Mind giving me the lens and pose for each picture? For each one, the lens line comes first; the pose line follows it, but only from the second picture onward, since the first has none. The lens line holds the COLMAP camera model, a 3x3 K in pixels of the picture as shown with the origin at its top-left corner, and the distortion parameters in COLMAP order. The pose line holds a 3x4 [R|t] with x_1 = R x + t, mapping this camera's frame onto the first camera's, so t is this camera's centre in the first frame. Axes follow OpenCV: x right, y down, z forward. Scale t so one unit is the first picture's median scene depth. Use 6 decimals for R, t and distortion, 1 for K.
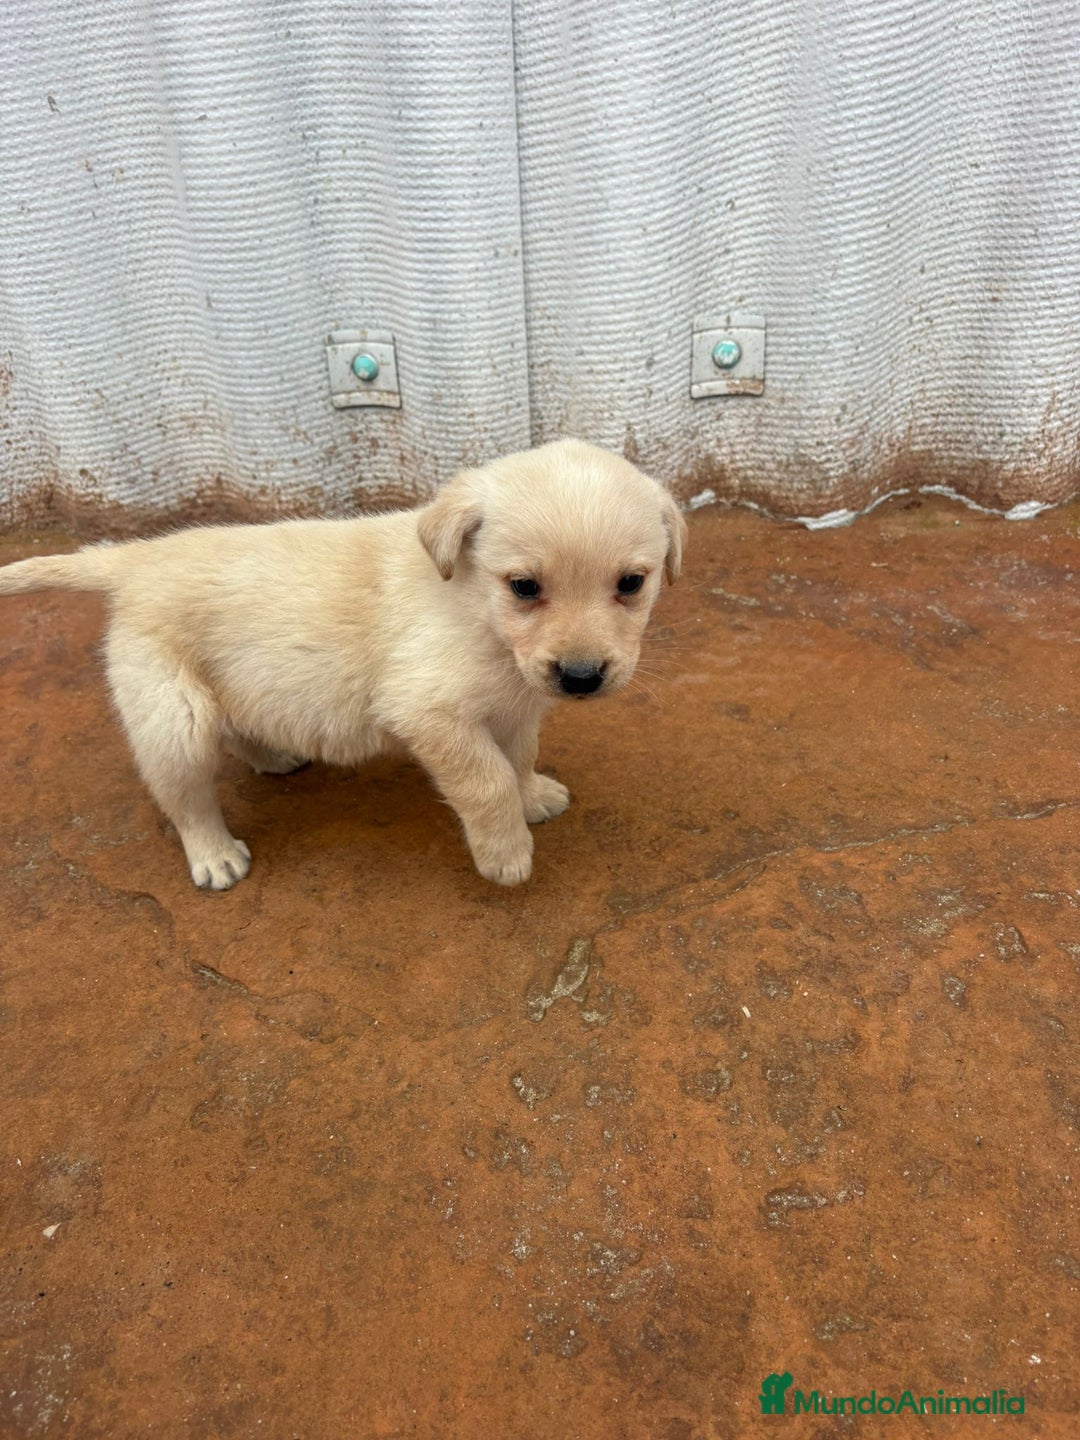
lens RADIAL K [[1097.0, 0, 529.5], [0, 1097.0, 700.2], [0, 0, 1]] dist [0.014433, -0.001571]
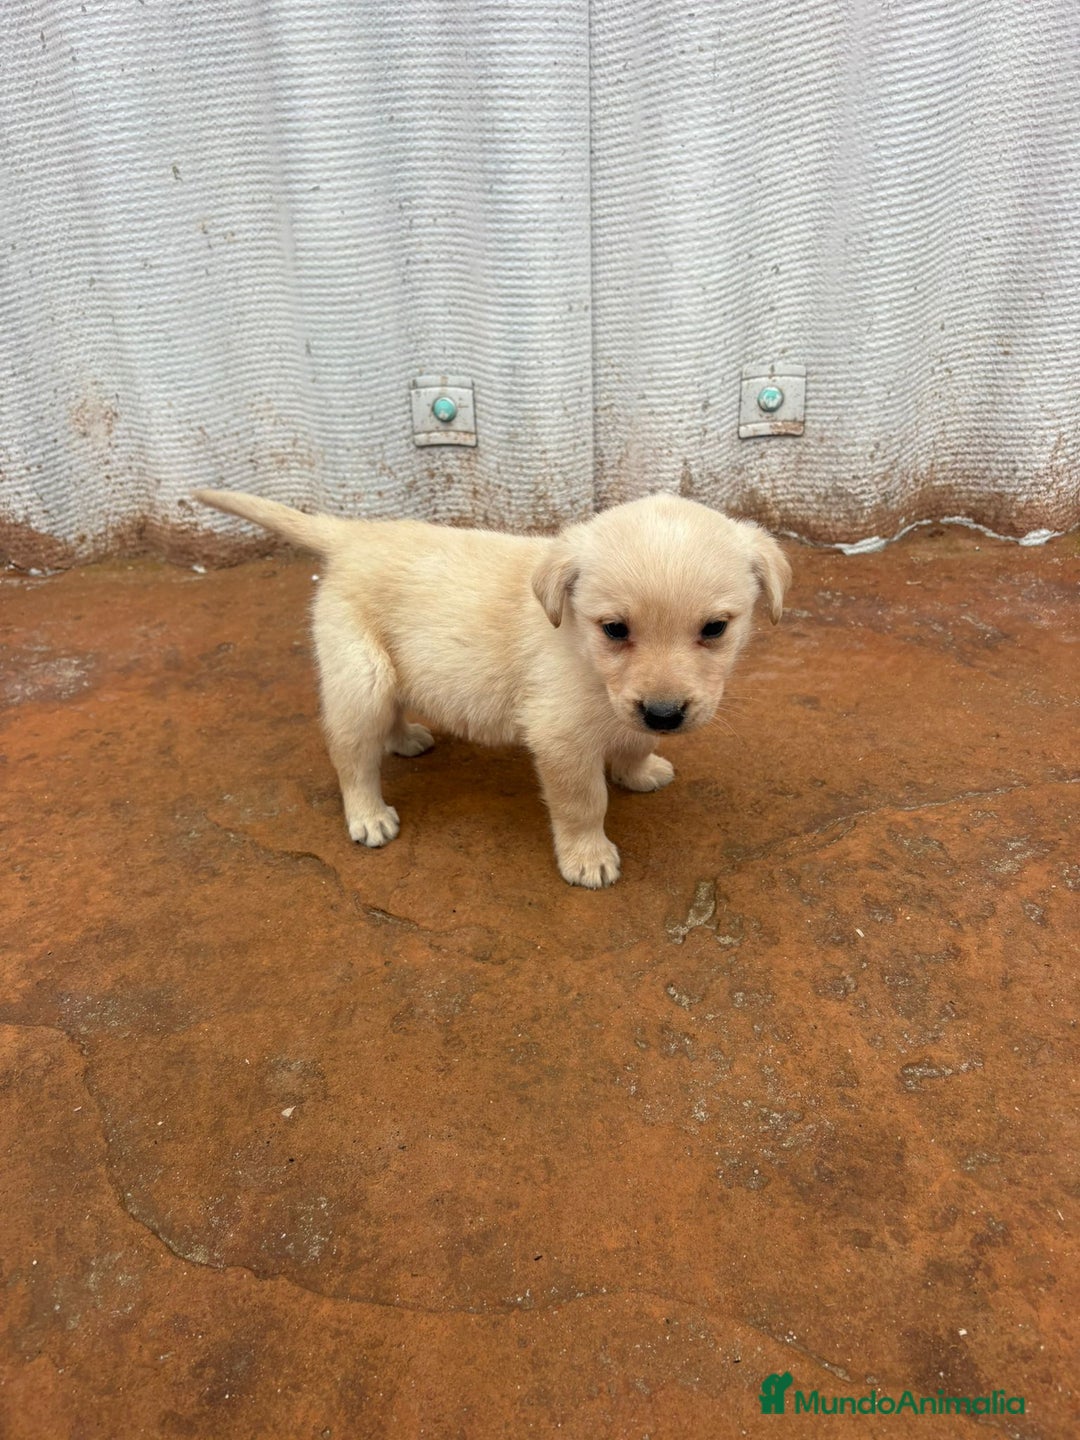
lens RADIAL K [[1094.1, 0, 543.1], [0, 1094.1, 692.3], [0, 0, 1]] dist [0.003181, 0.011068]
pose [[0.999177, -0.003650, 0.040401, -0.100409], [0.006315, 0.997796, -0.066049, 0.056864], [-0.040071, 0.066250, 0.996998, -0.085912]]
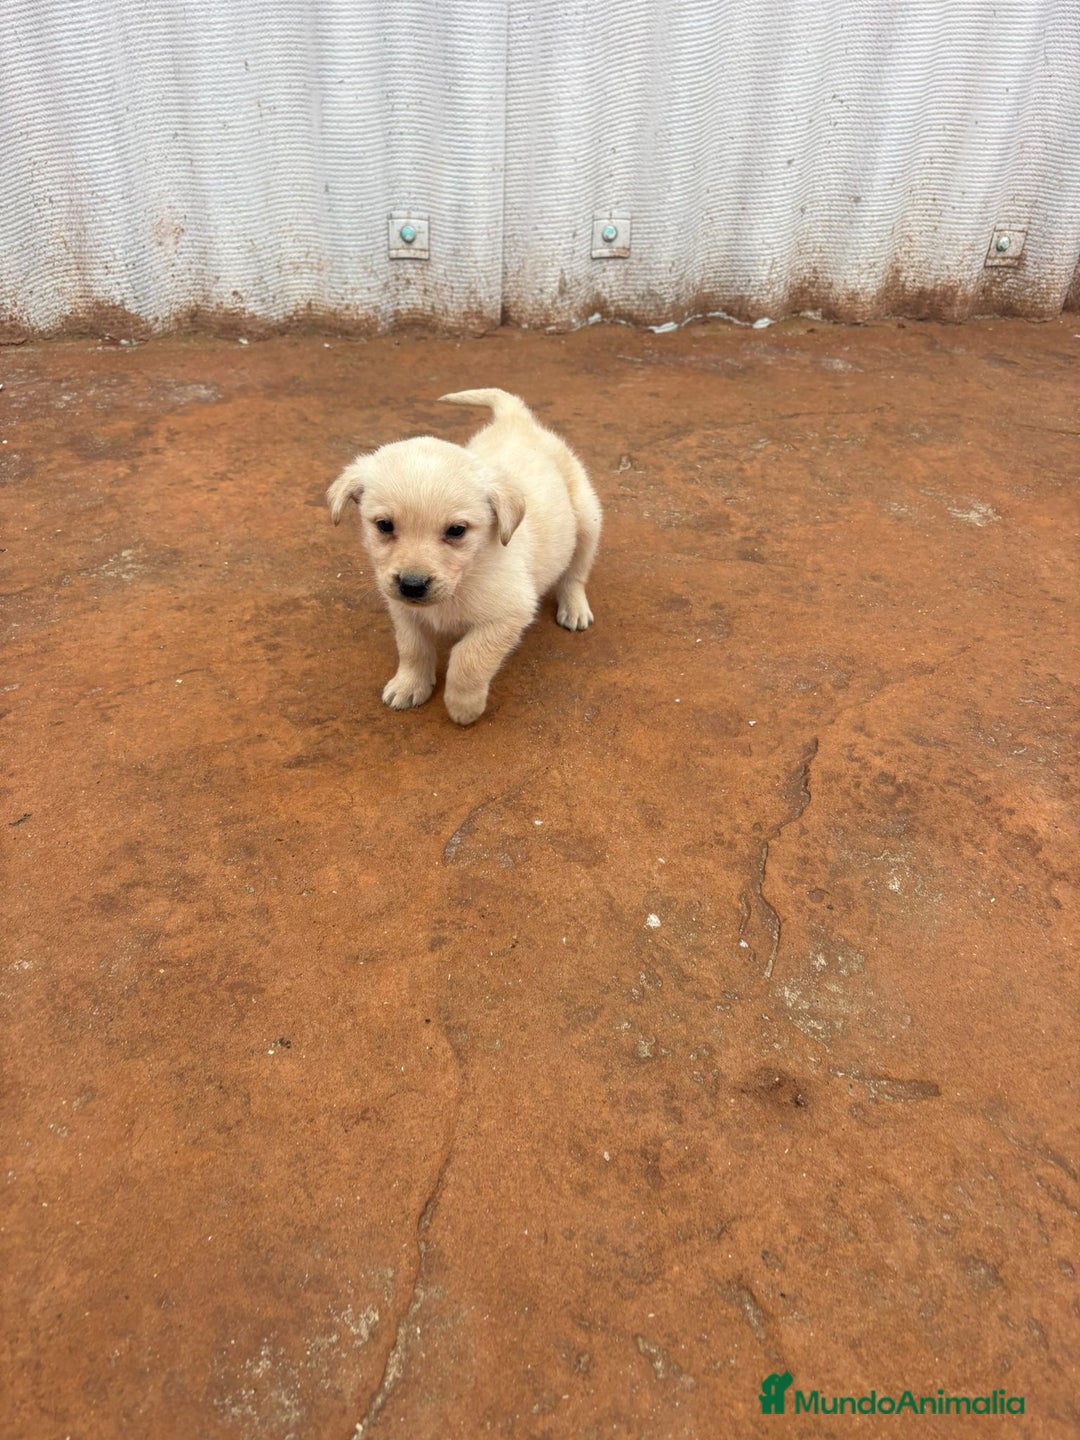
lens RADIAL K [[1105.8, 0, 539.4], [0, 1105.8, 691.1], [0, 0, 1]] dist [0.022521, 0.007274]
pose [[0.960085, -0.069667, 0.270892, -0.494848], [0.067557, 0.997569, 0.017118, 0.412594], [-0.271426, 0.001866, 0.962457, -0.759828]]
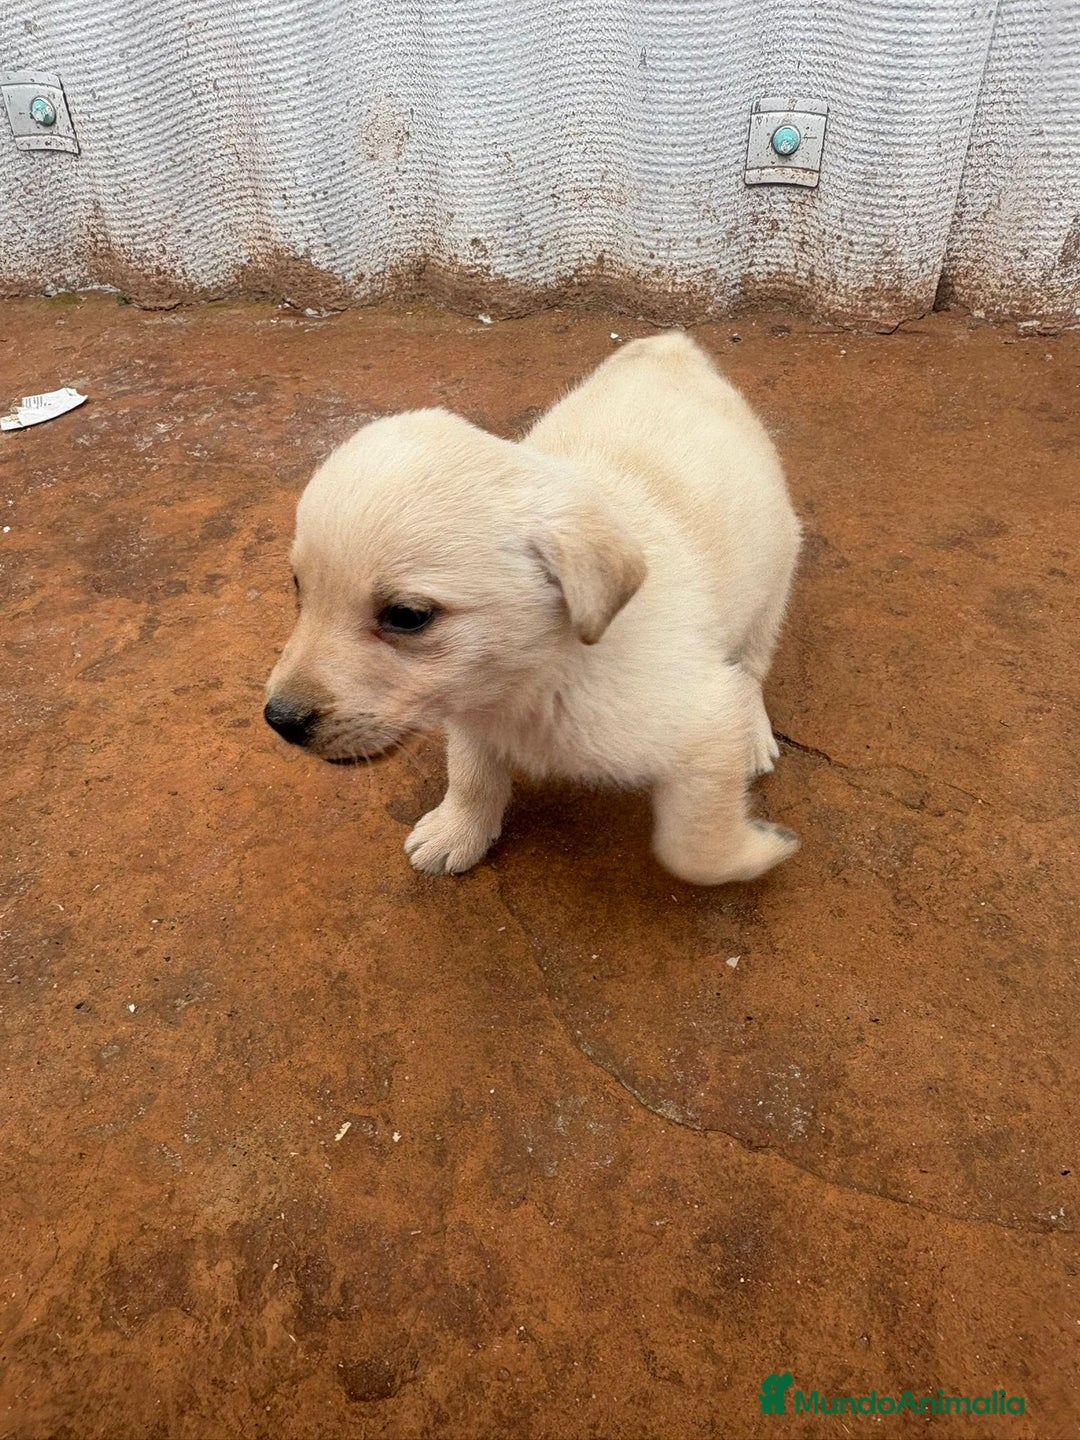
lens RADIAL K [[1075.8, 0, 523.8], [0, 1075.8, 671.0], [0, 0, 1]] dist [-0.012419, 0.014945]
pose [[0.993883, 0.081030, -0.075042, -0.279684], [-0.069986, 0.987728, 0.139628, 0.036409], [0.085435, -0.133522, 0.987357, 0.007549]]
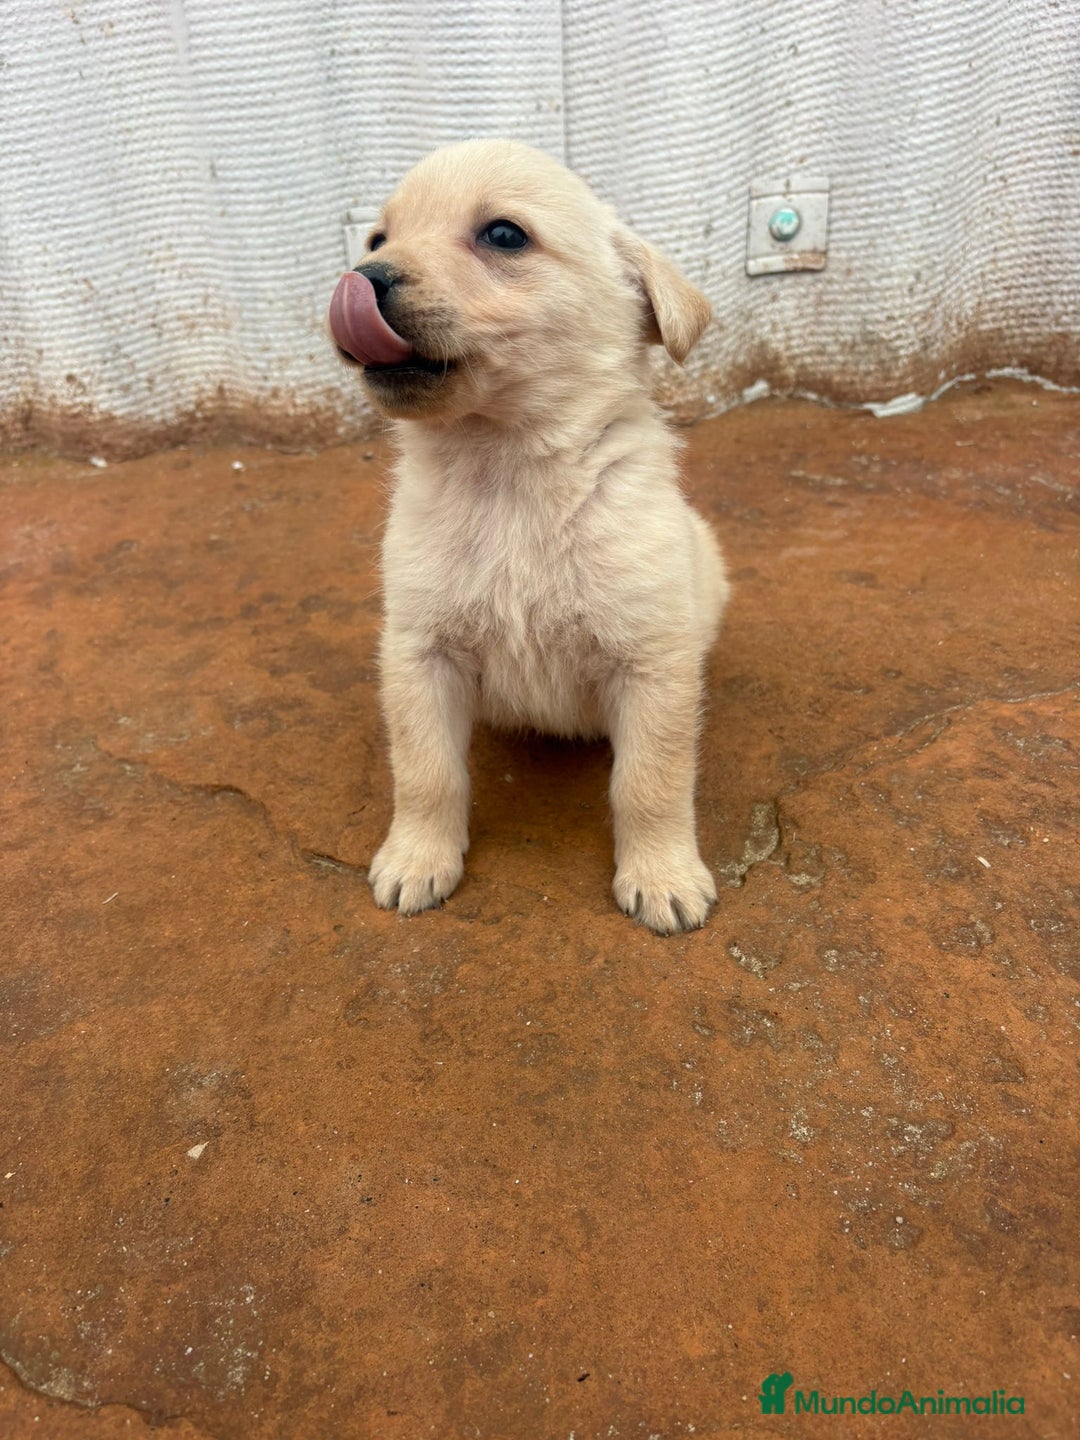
lens RADIAL K [[1086.5, 0, 517.1], [0, 1086.5, 717.6], [0, 0, 1]] dist [0.011541, -0.006336]
pose [[0.997661, -0.041310, 0.054453, -0.111934], [0.041192, 0.999146, 0.003287, 0.085384], [-0.054543, -0.001036, 0.998511, 0.106208]]
